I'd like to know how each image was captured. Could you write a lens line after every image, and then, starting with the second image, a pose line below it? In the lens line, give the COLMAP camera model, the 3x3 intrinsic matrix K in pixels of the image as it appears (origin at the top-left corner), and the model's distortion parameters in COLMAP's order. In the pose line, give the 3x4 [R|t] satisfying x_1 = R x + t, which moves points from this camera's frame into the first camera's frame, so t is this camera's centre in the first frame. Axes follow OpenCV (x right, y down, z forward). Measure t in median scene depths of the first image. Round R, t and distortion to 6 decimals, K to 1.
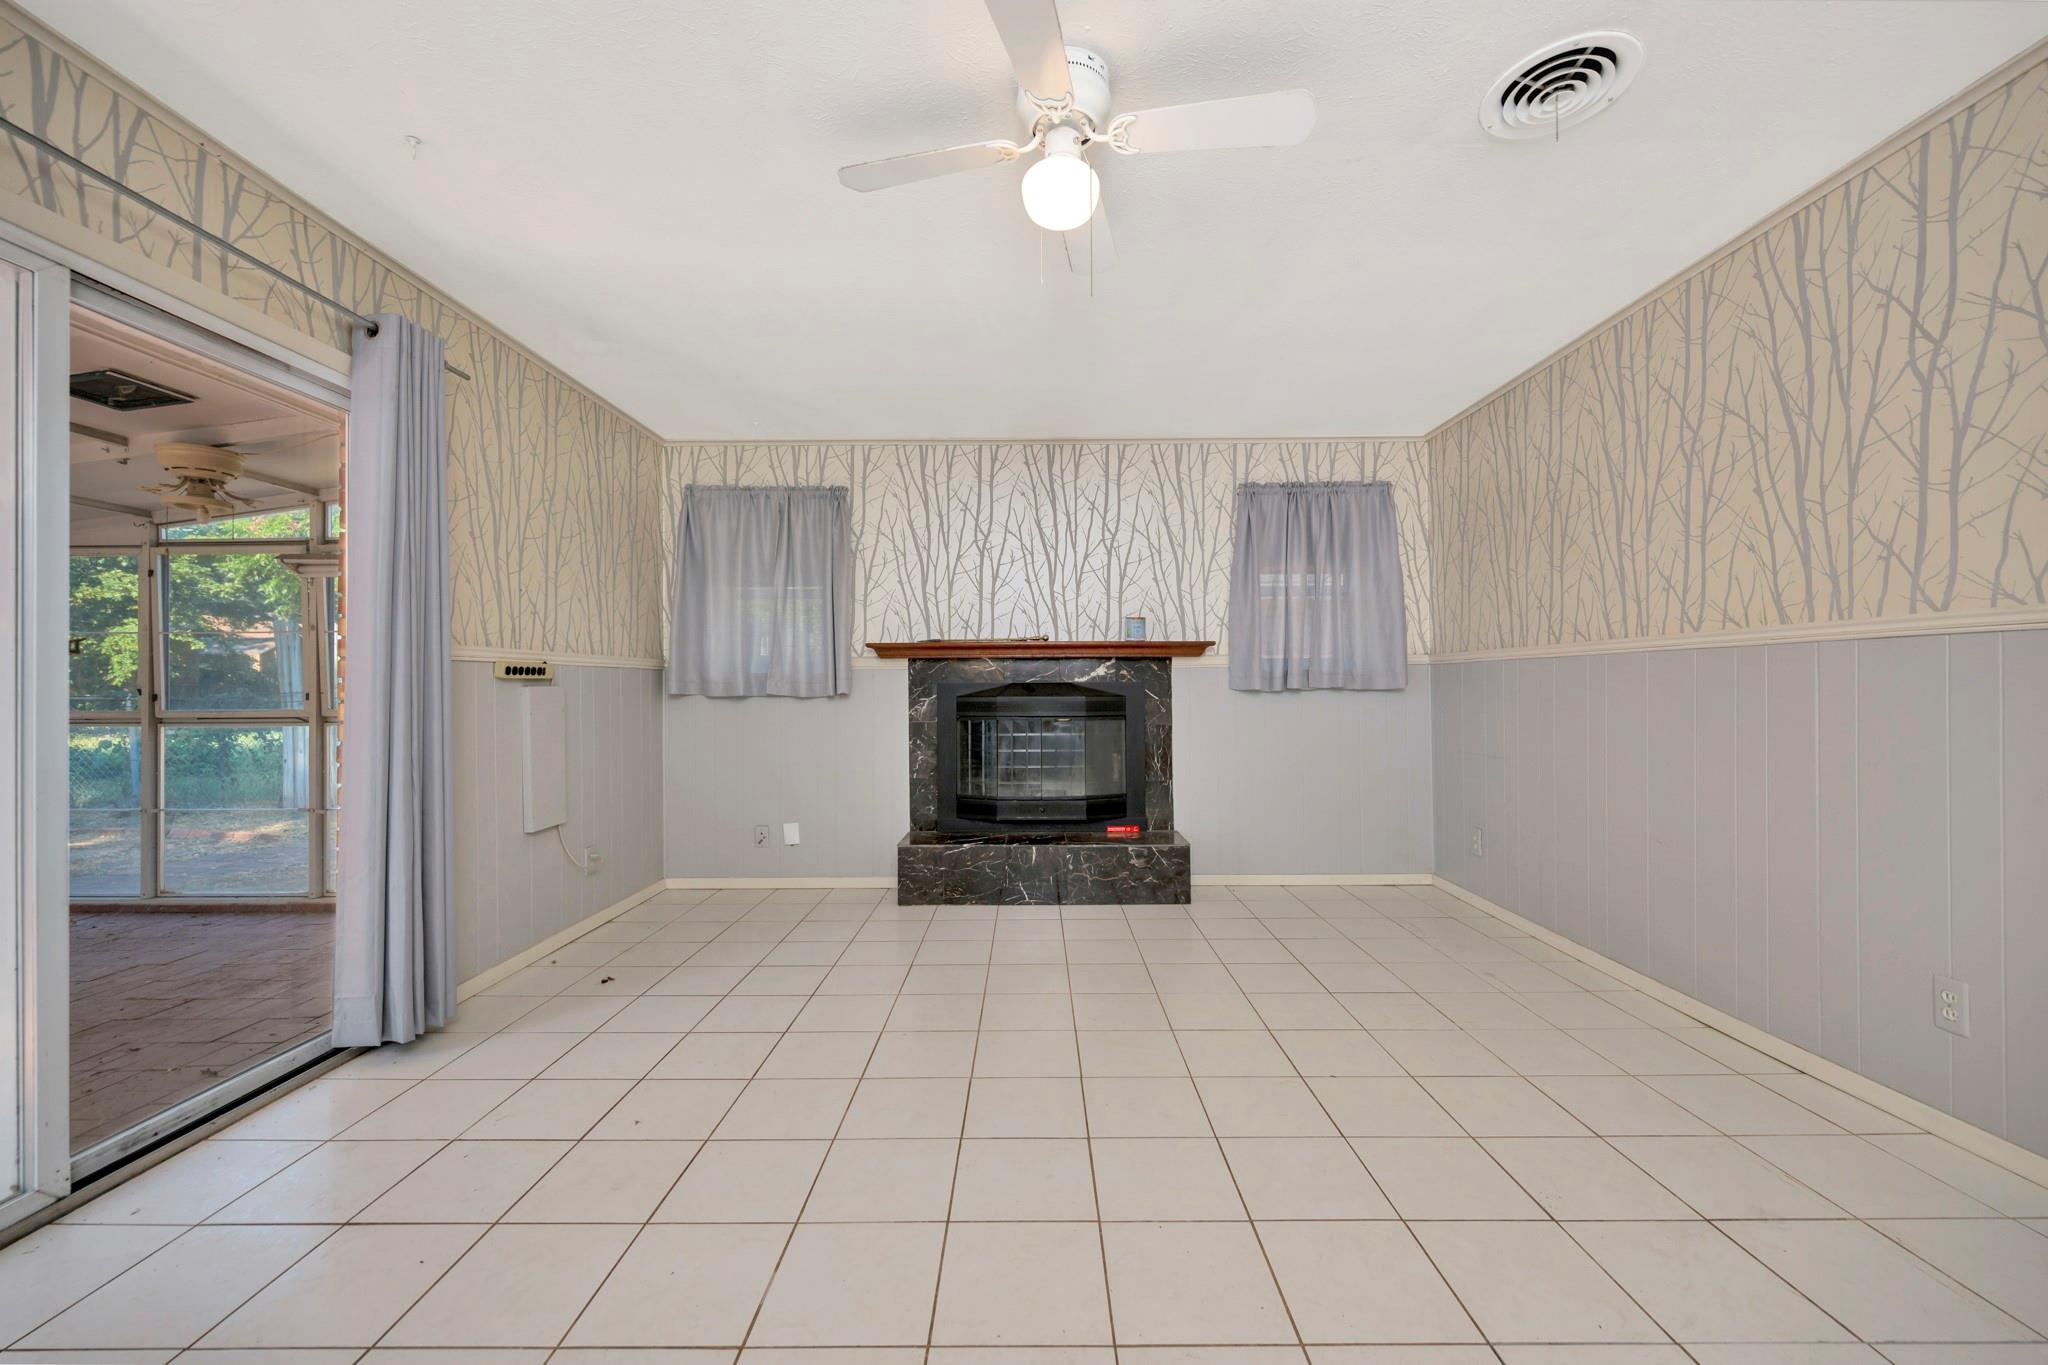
lens RADIAL K [[810.3, 0, 1021.7], [0, 810.3, 678.5], [0, 0, 1]] dist [-0.001355, -0.000194]
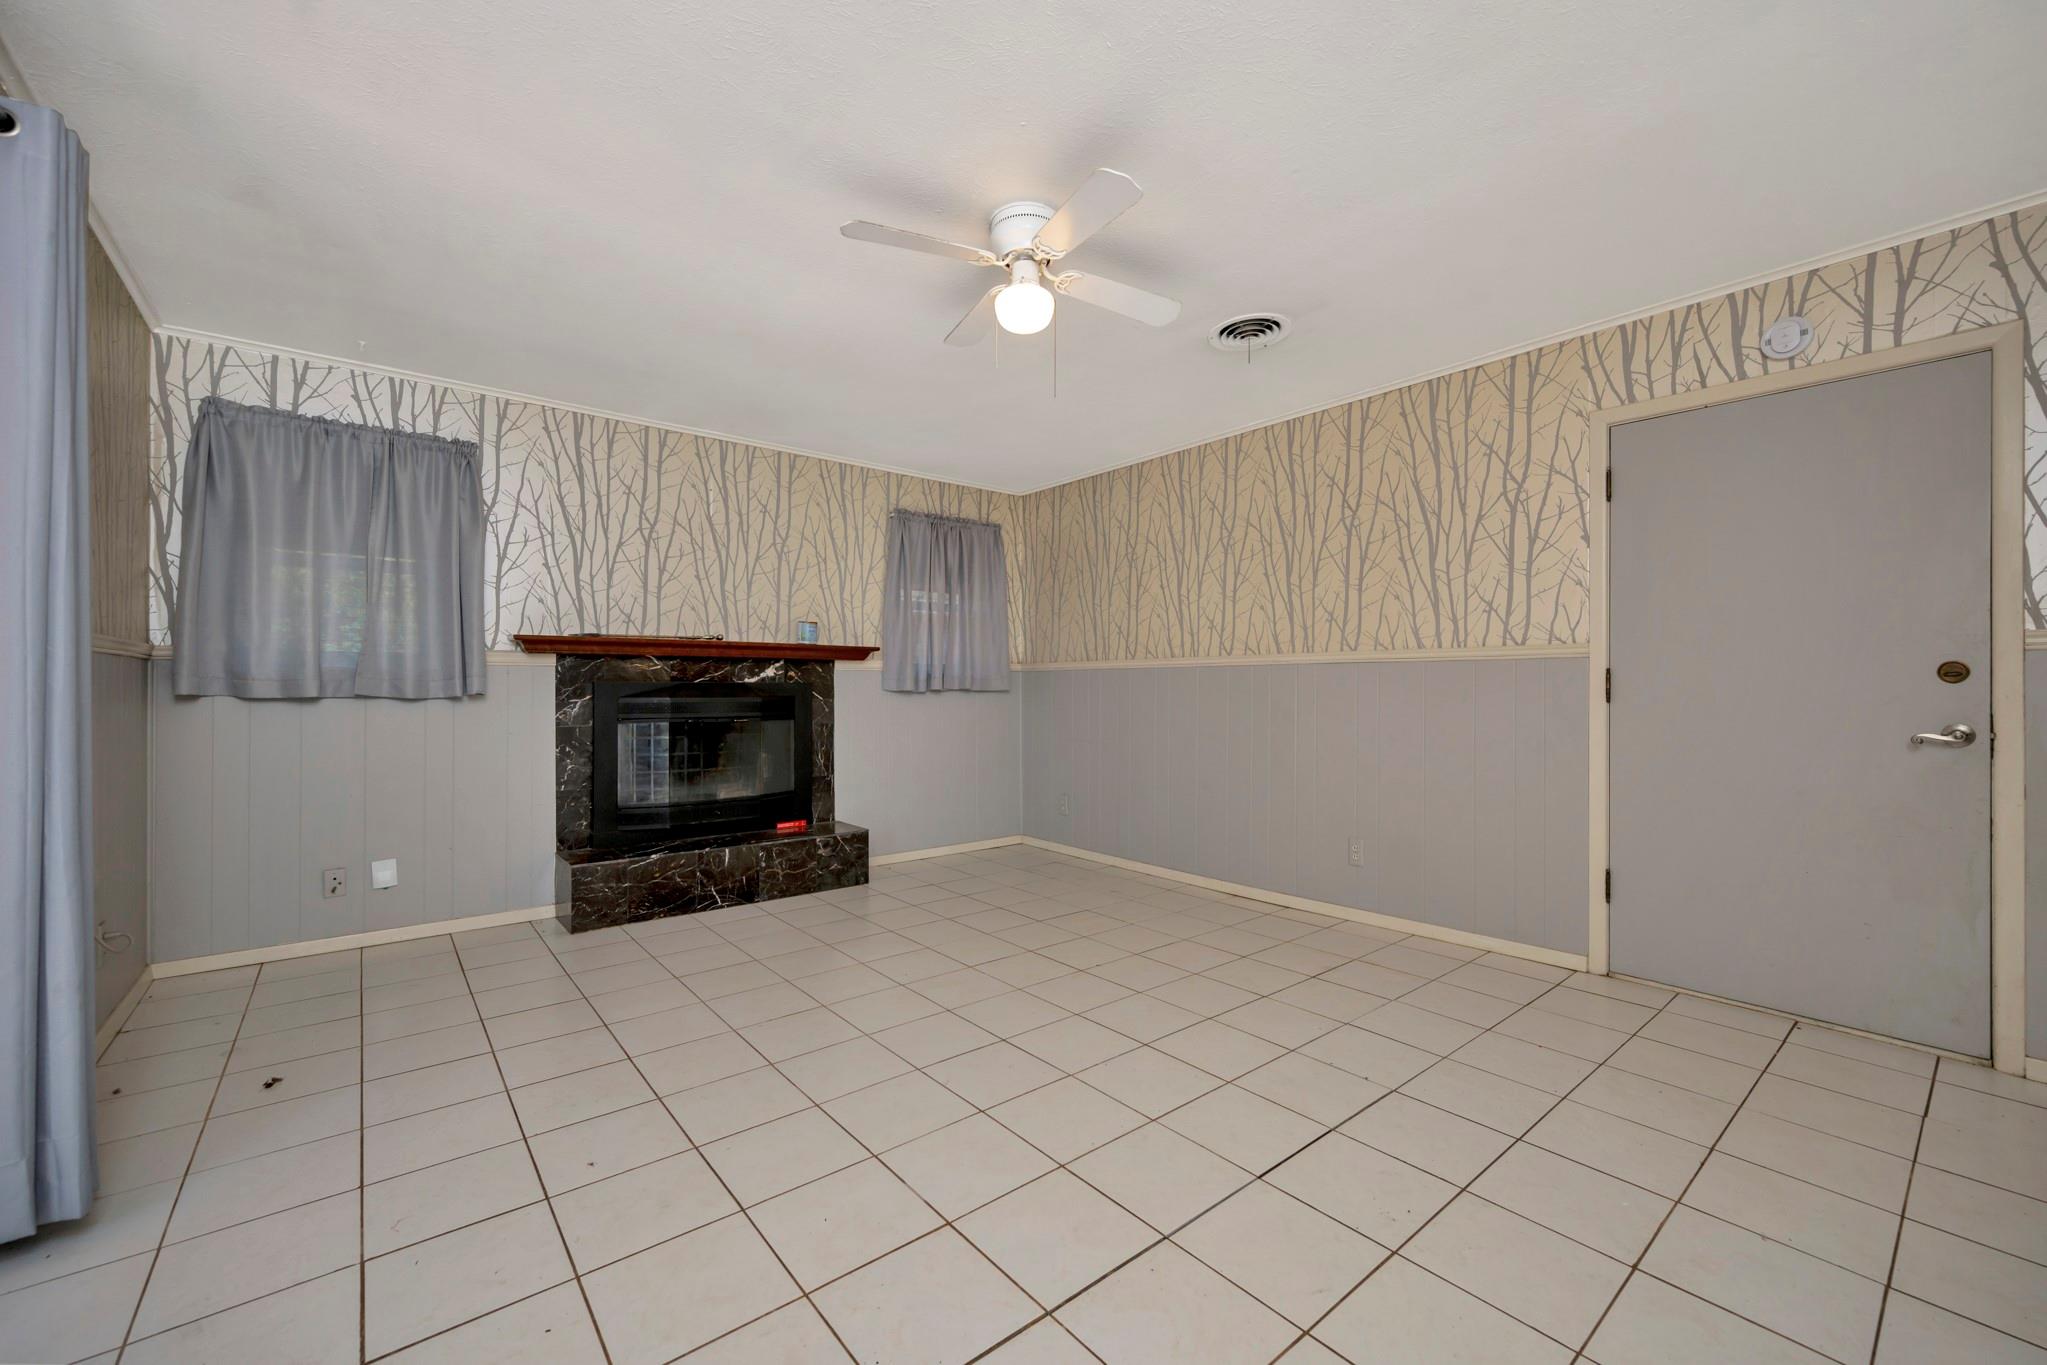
lens RADIAL K [[821.4, 0, 1039.0], [0, 821.4, 679.4], [0, 0, 1]] dist [-0.002725, -0.000481]
pose [[0.765851, 0.011369, 0.642918, -0.311983], [-0.011216, 0.999928, -0.004321, 0.000883], [-0.642920, -0.003902, 0.765923, -0.010194]]
